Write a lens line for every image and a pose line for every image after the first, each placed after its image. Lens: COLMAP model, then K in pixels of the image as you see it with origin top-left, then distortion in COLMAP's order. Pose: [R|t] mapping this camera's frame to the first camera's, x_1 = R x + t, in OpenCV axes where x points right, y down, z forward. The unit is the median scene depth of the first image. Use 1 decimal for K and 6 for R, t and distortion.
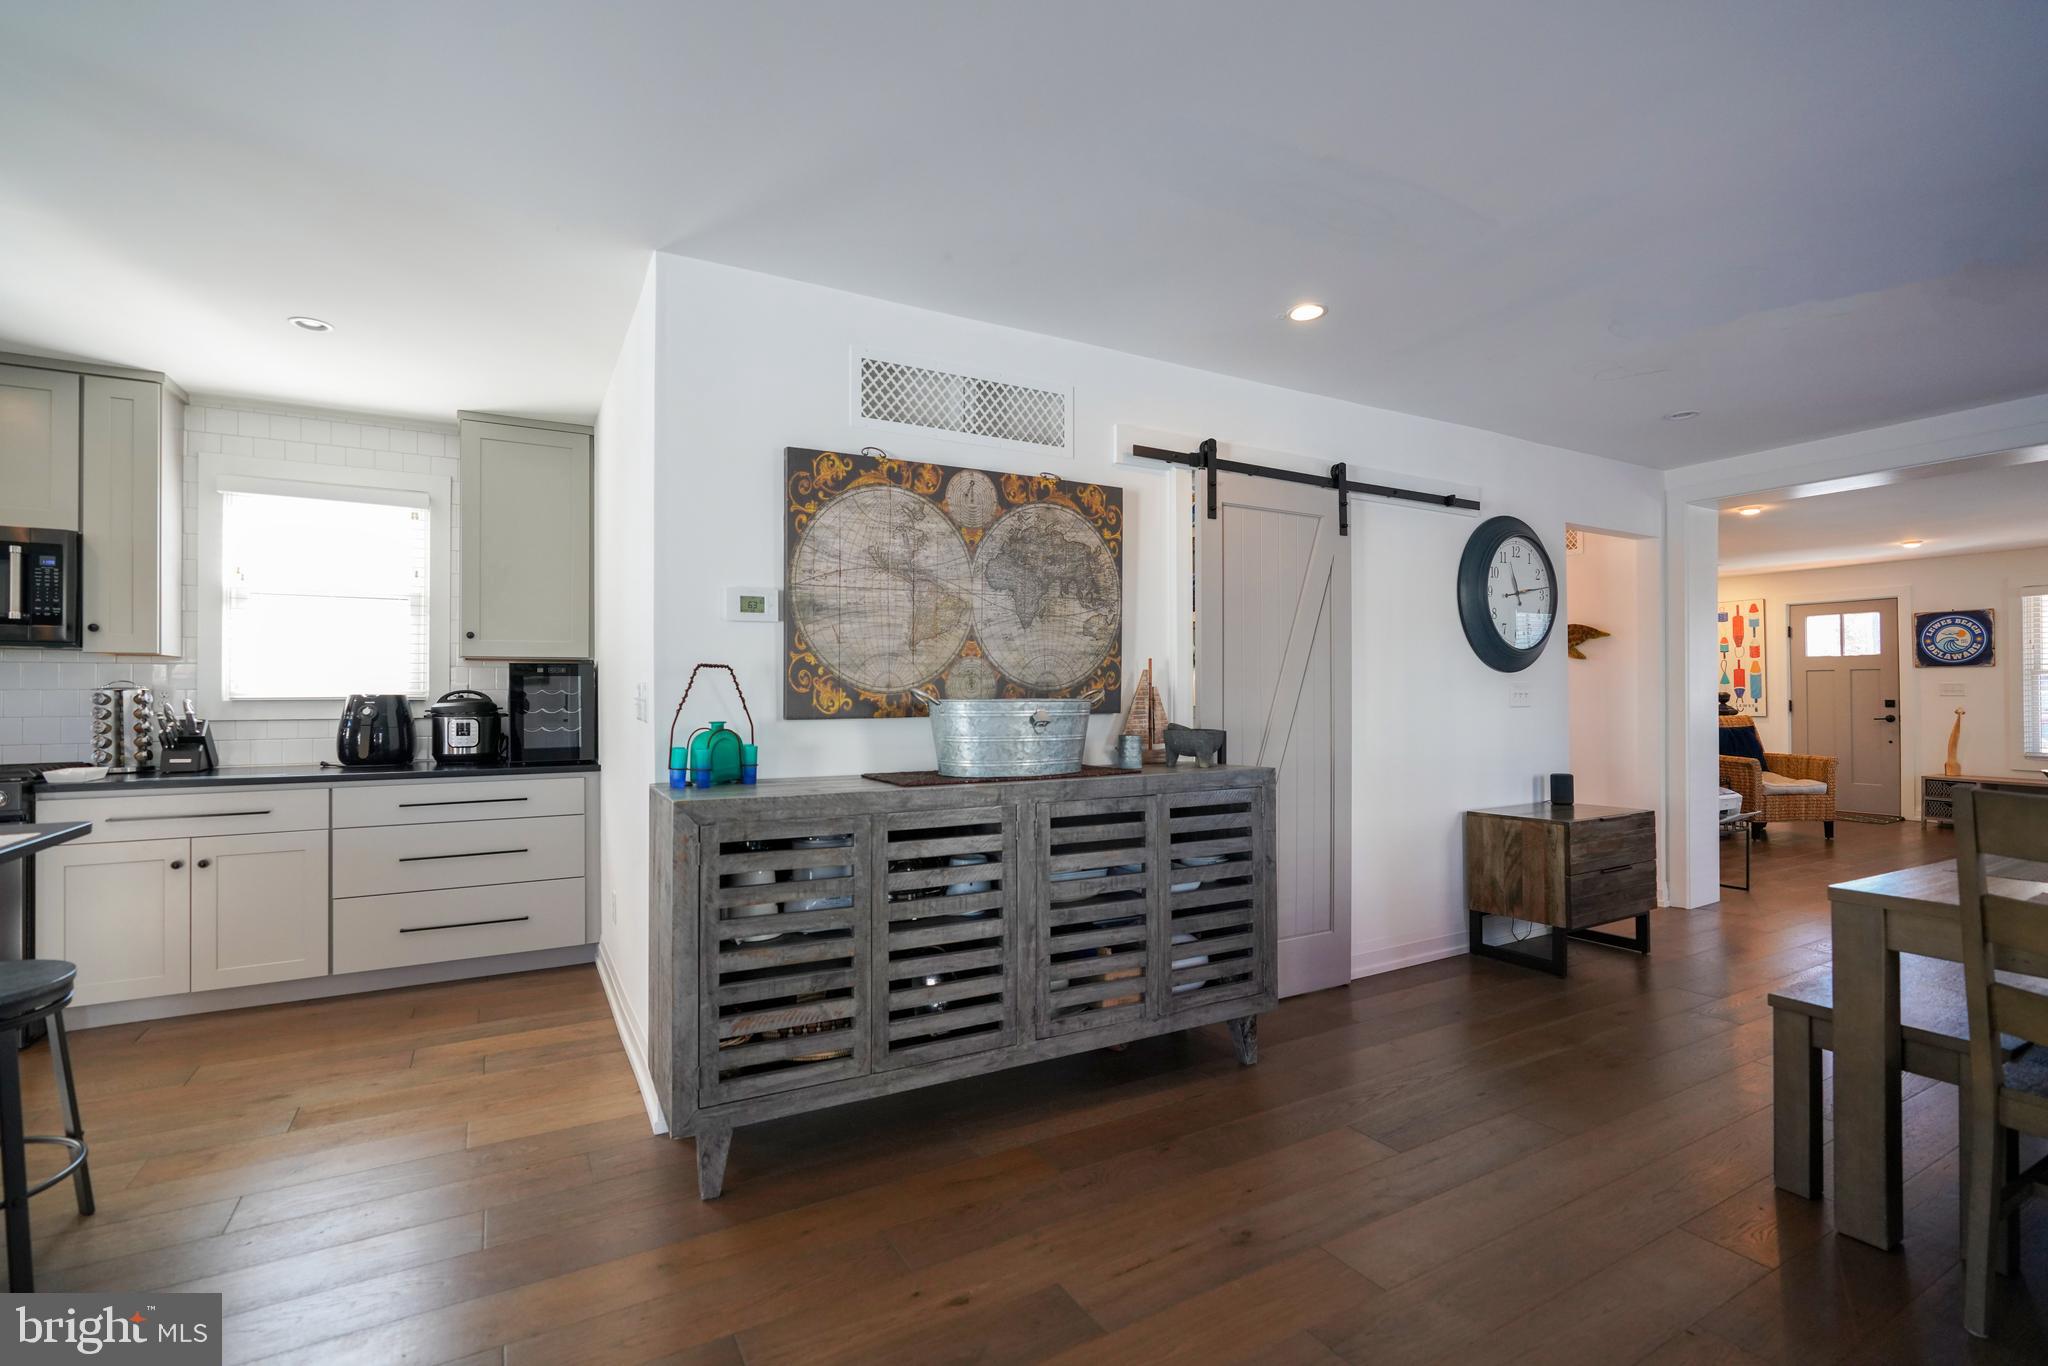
lens RADIAL K [[923.1, 0, 1012.7], [0, 923.1, 685.5], [0, 0, 1]] dist [-0.011083, 0.005274]
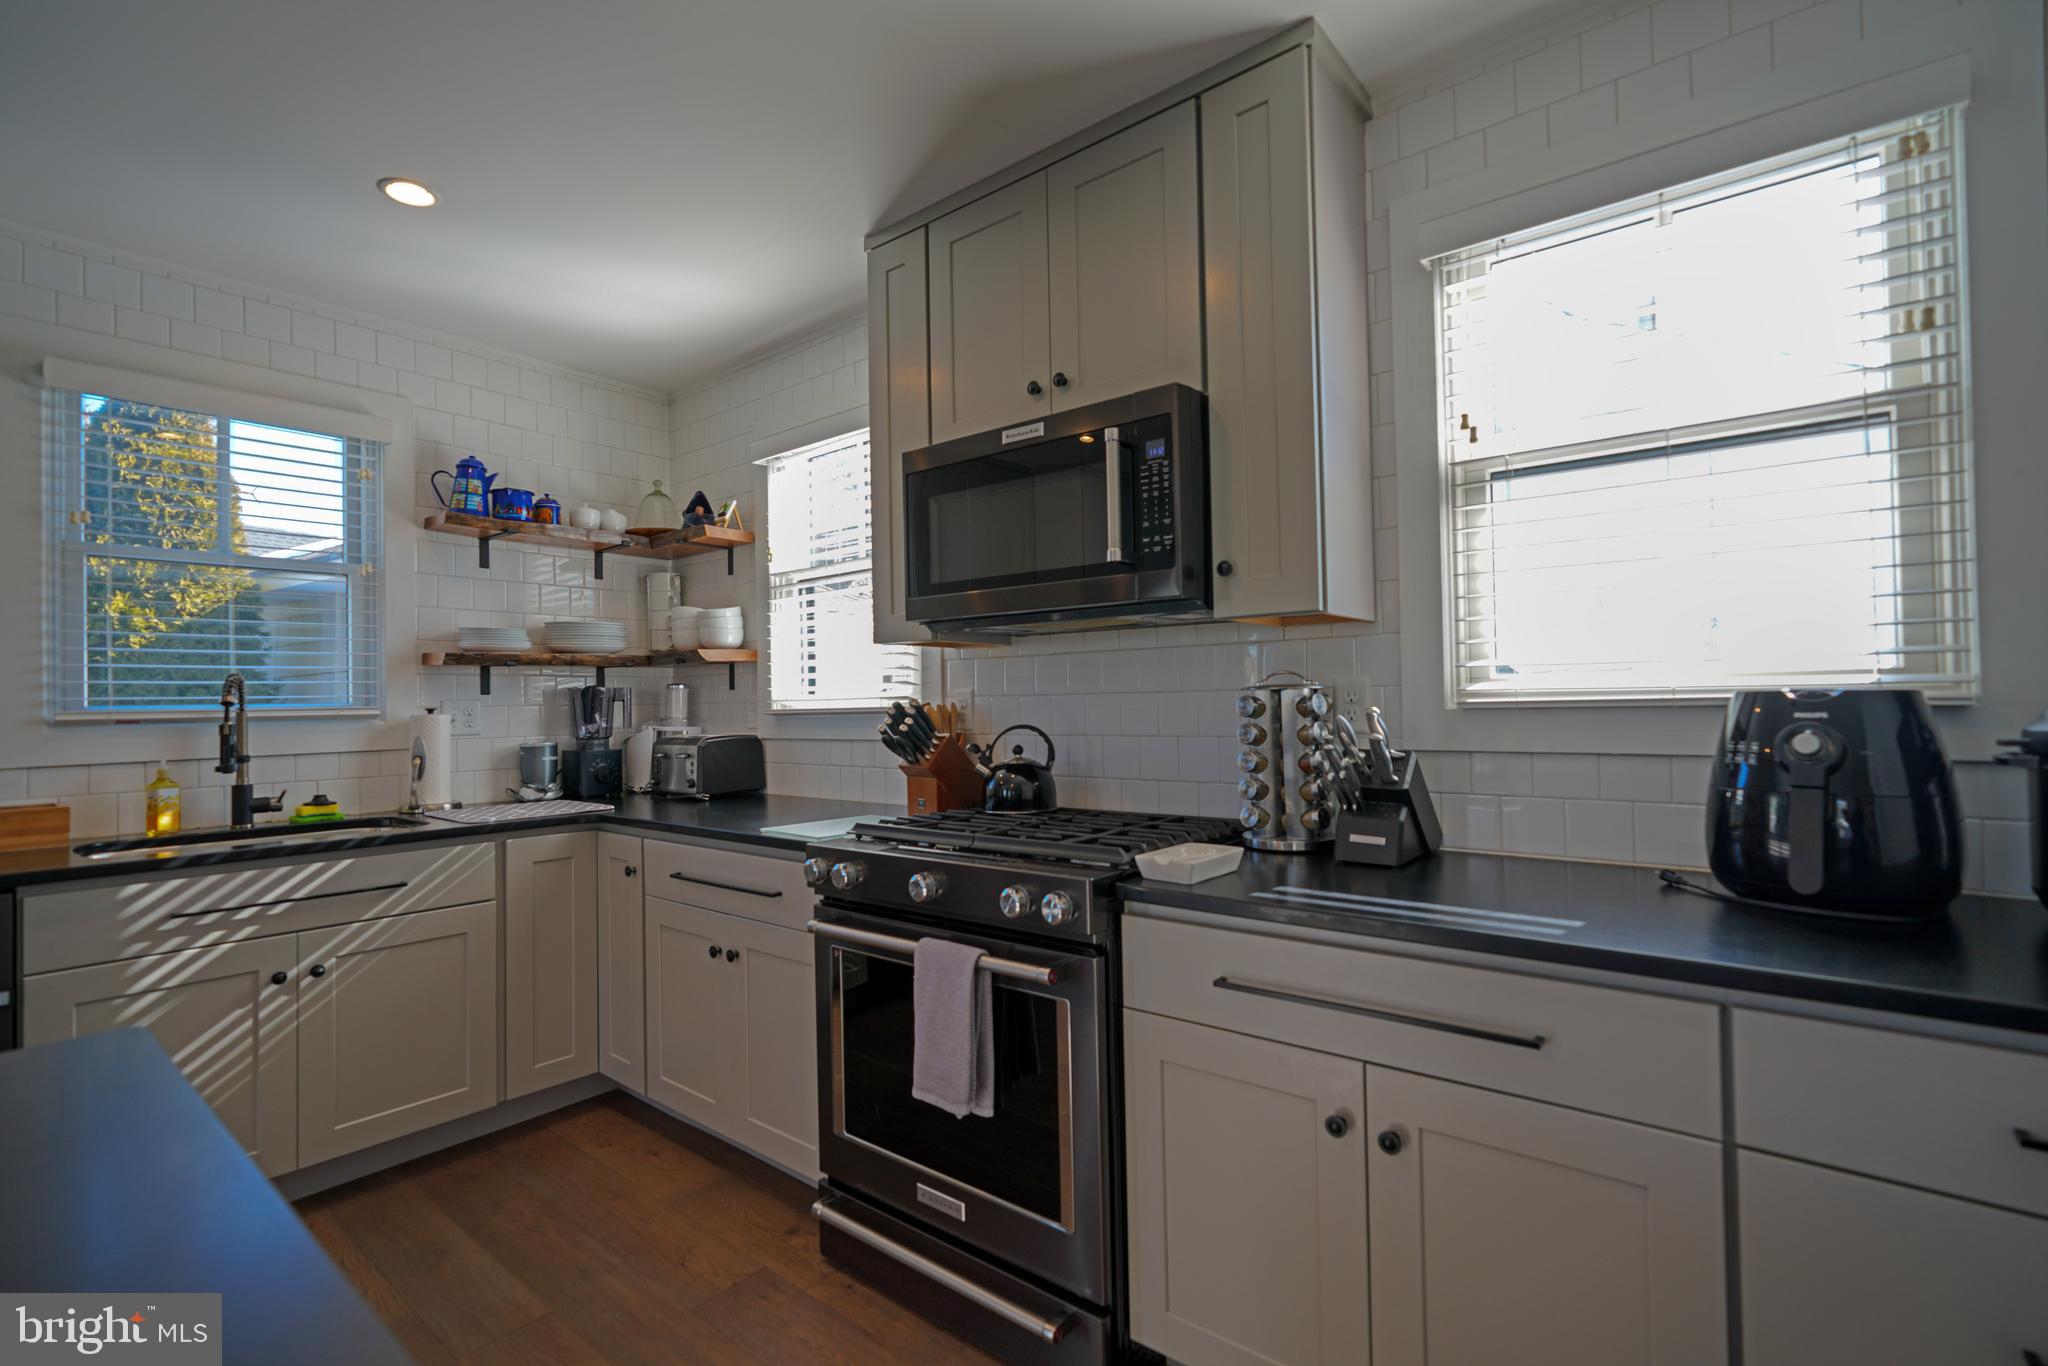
lens RADIAL K [[923.1, 0, 1015.6], [0, 923.1, 687.8], [0, 0, 1]] dist [-0.011083, 0.005274]
pose [[0.364370, -0.018984, -0.931061, -0.576591], [0.025693, 0.999617, -0.010326, 0.006035], [0.930900, -0.020159, 0.364718, 0.715757]]
